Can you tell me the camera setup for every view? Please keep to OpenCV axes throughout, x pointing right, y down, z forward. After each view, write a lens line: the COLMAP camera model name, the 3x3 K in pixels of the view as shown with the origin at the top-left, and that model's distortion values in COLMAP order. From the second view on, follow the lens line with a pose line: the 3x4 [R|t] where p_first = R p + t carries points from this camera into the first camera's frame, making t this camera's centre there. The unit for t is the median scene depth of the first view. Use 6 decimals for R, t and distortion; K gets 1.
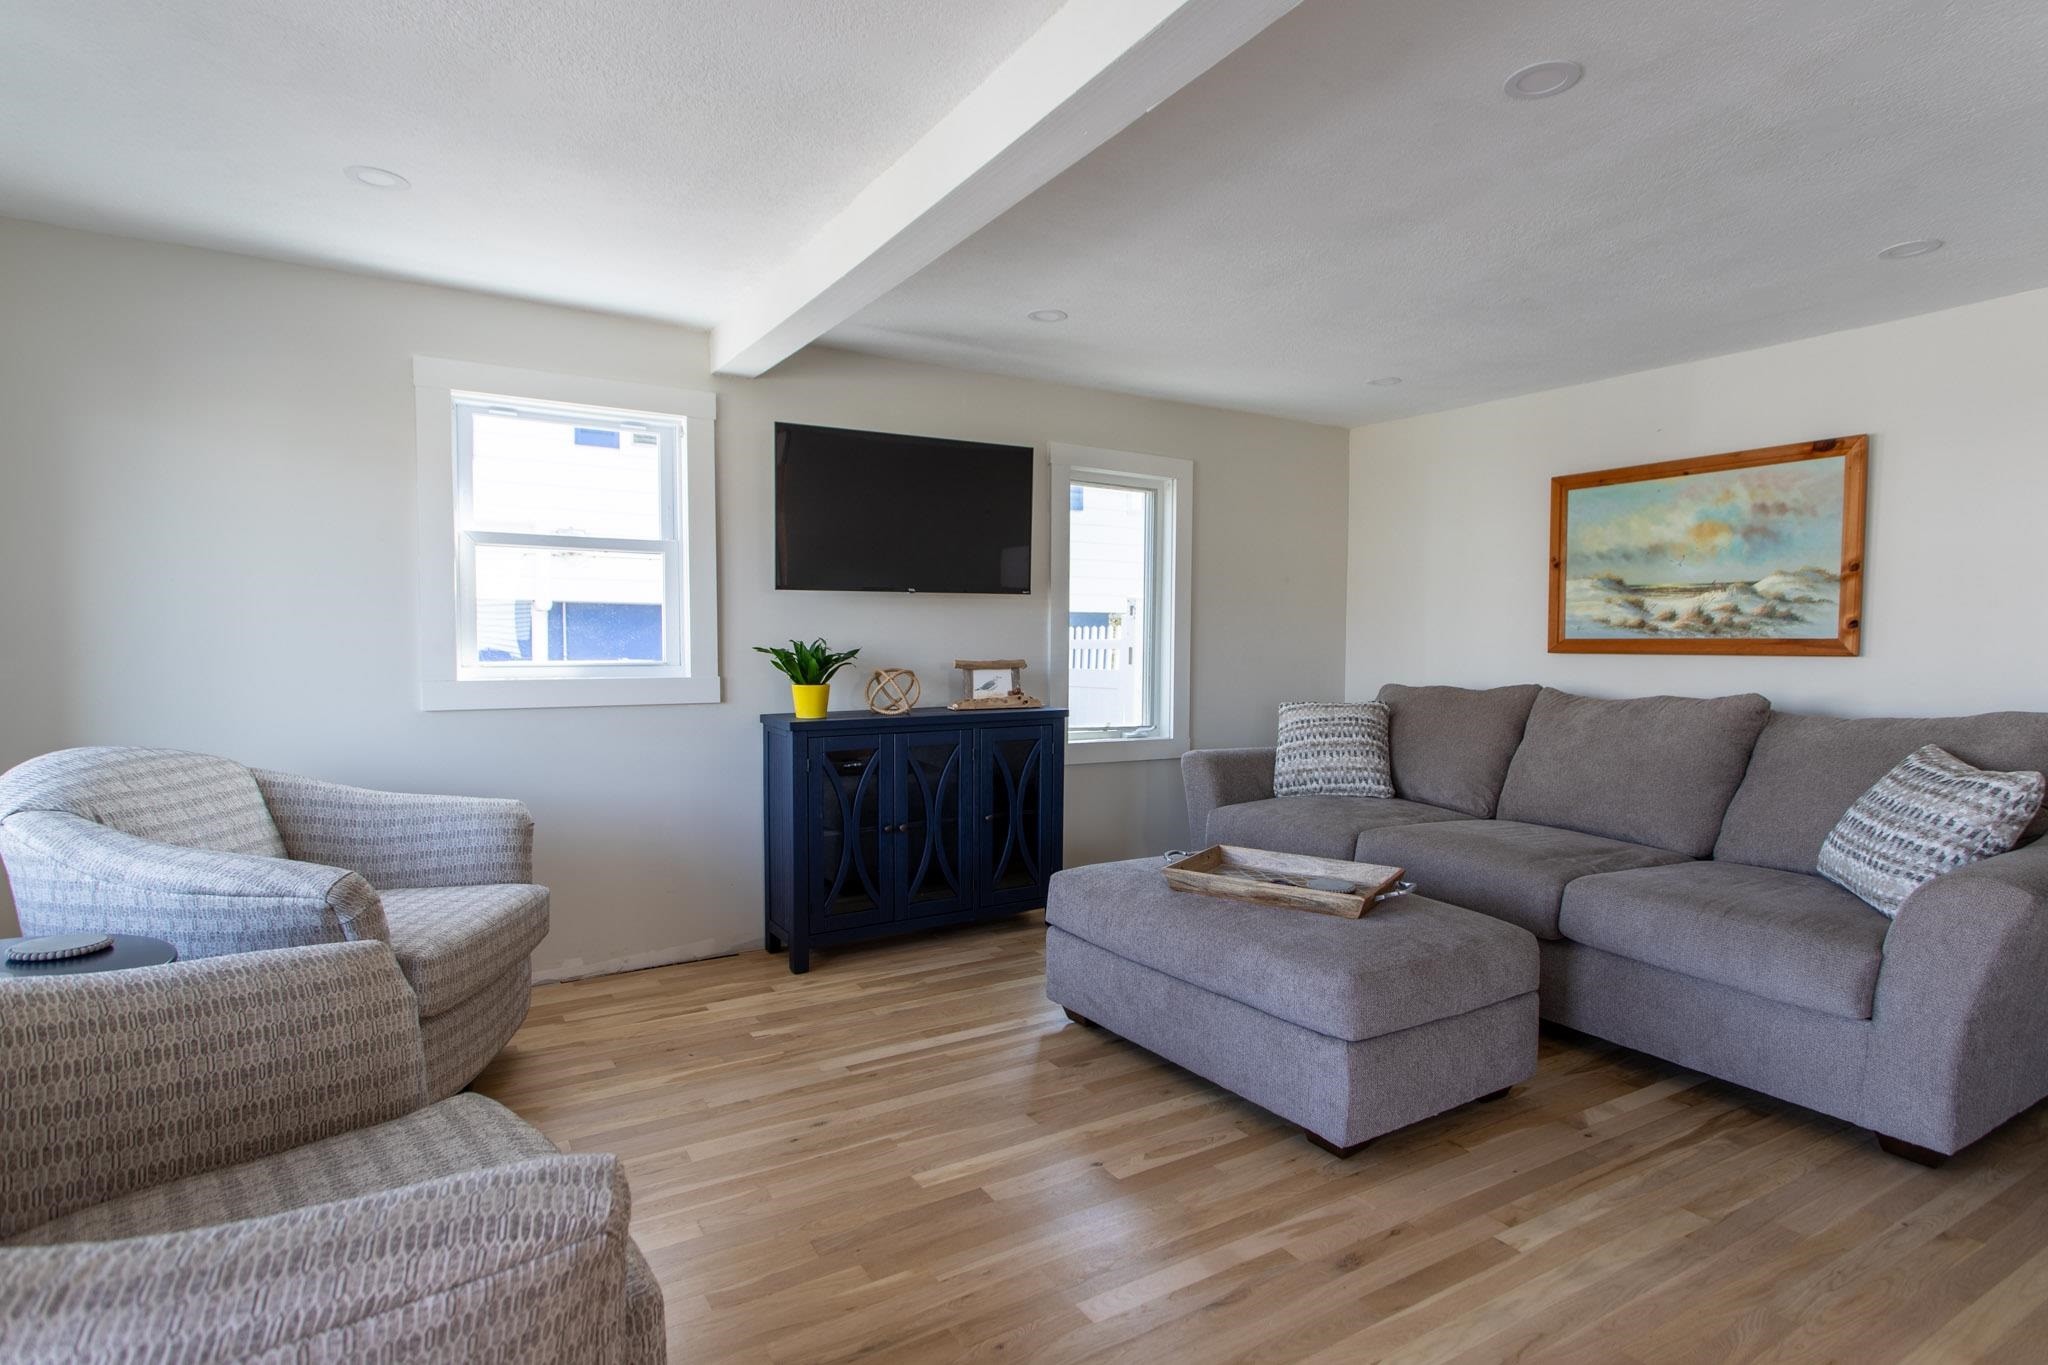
lens RADIAL K [[983.4, 0, 1022.7], [0, 983.4, 685.5], [0, 0, 1]] dist [-0.000973, -0.000017]
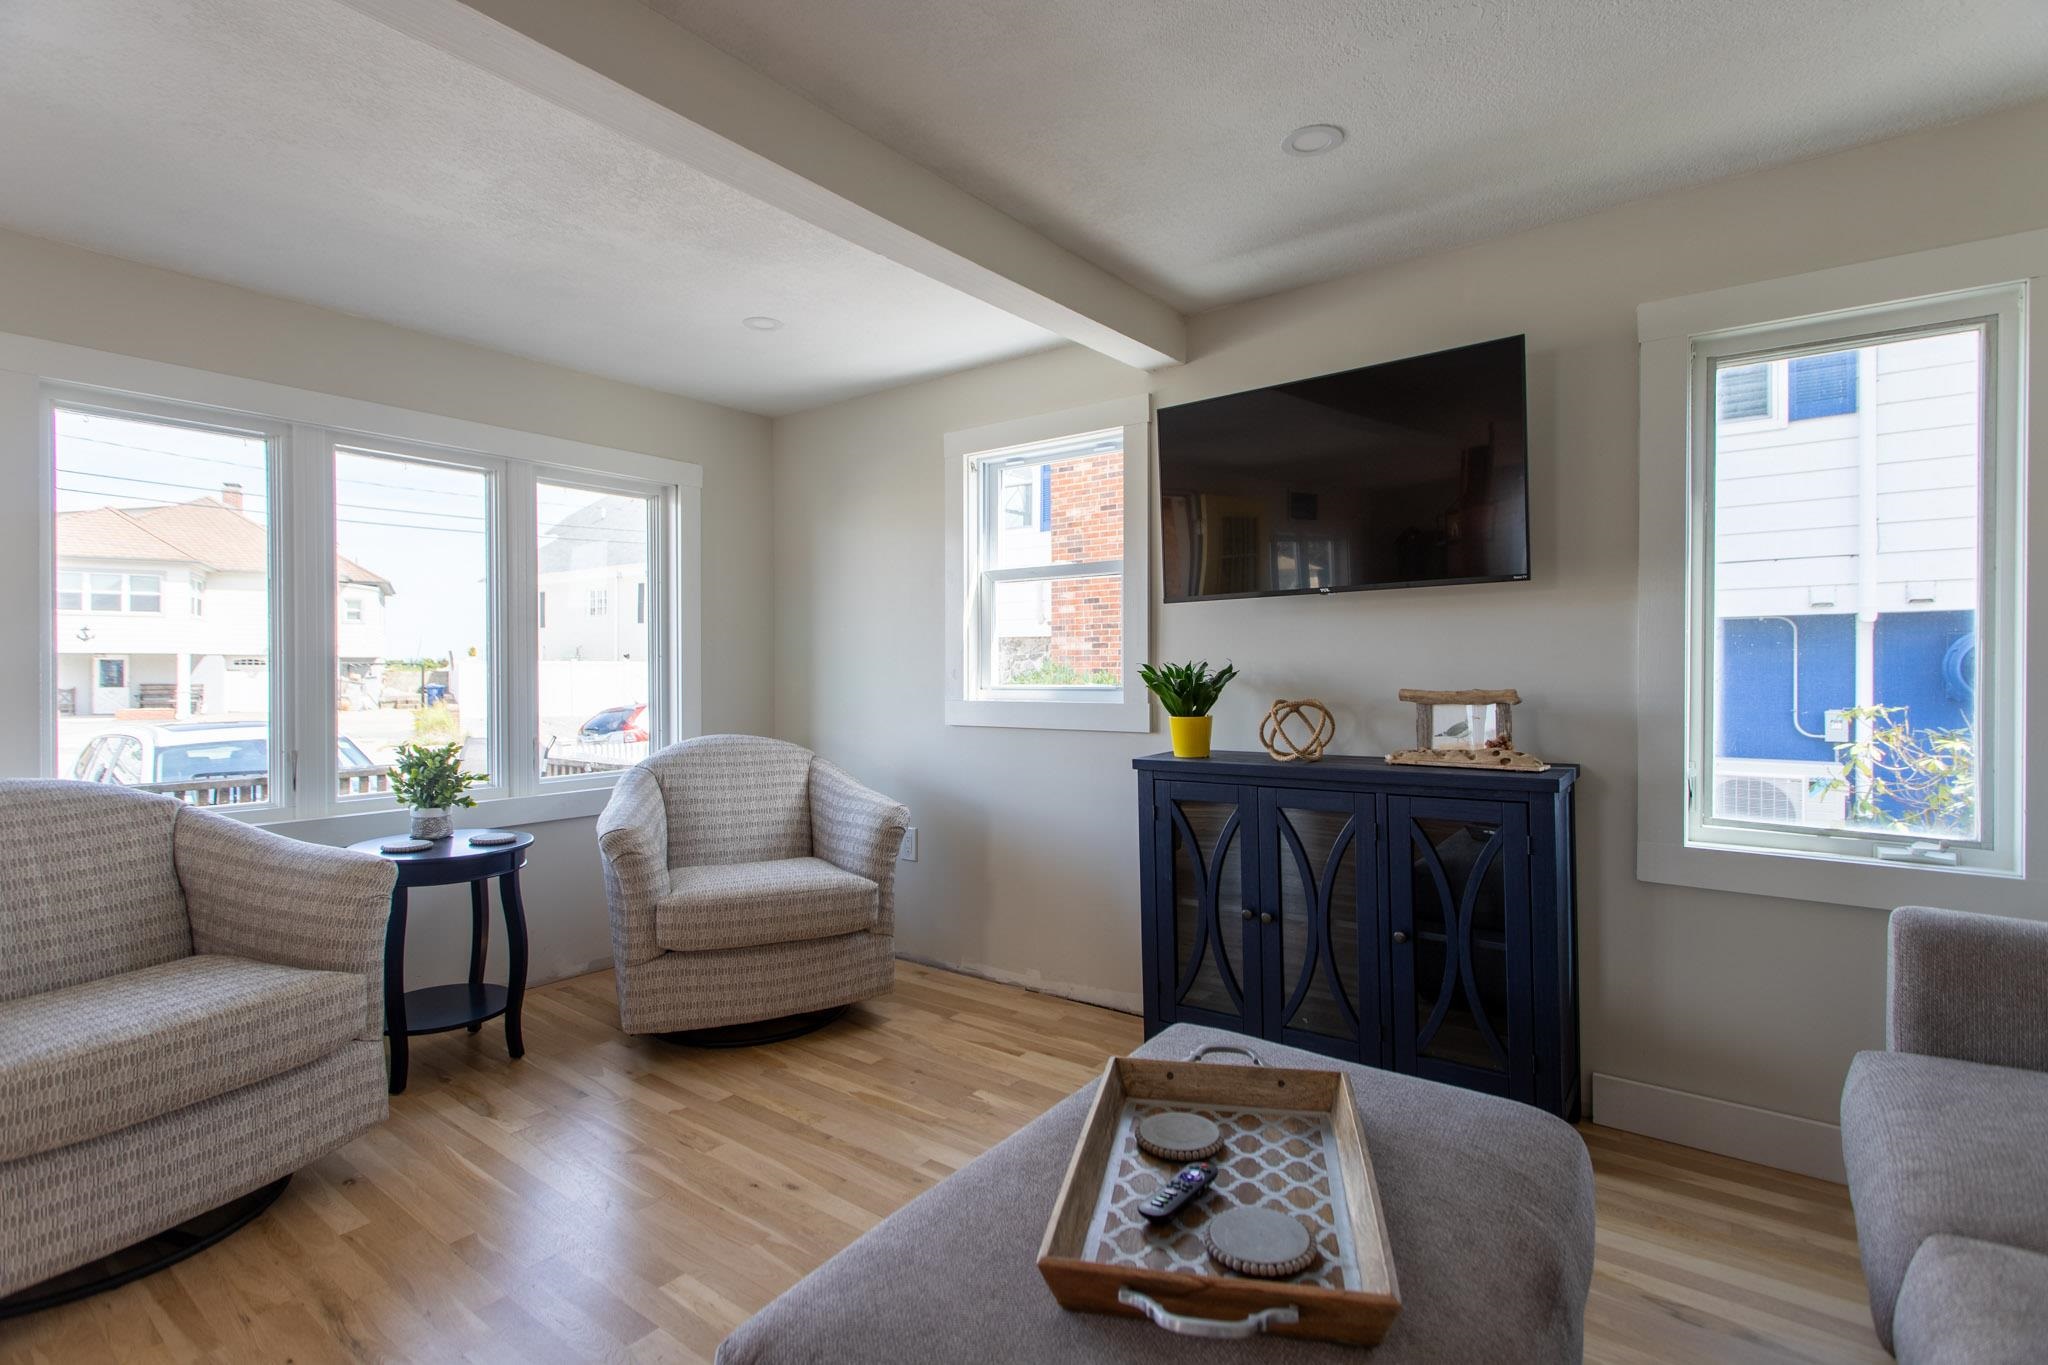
lens RADIAL K [[1000.3, 0, 1024.7], [0, 1000.3, 672.0], [0, 0, 1]] dist [-0.000183, 0.000379]
pose [[0.386234, -0.001751, -0.922399, 0.503155], [-0.031567, 0.999387, -0.015115, -0.020872], [0.921861, 0.034955, 0.385942, 0.553139]]
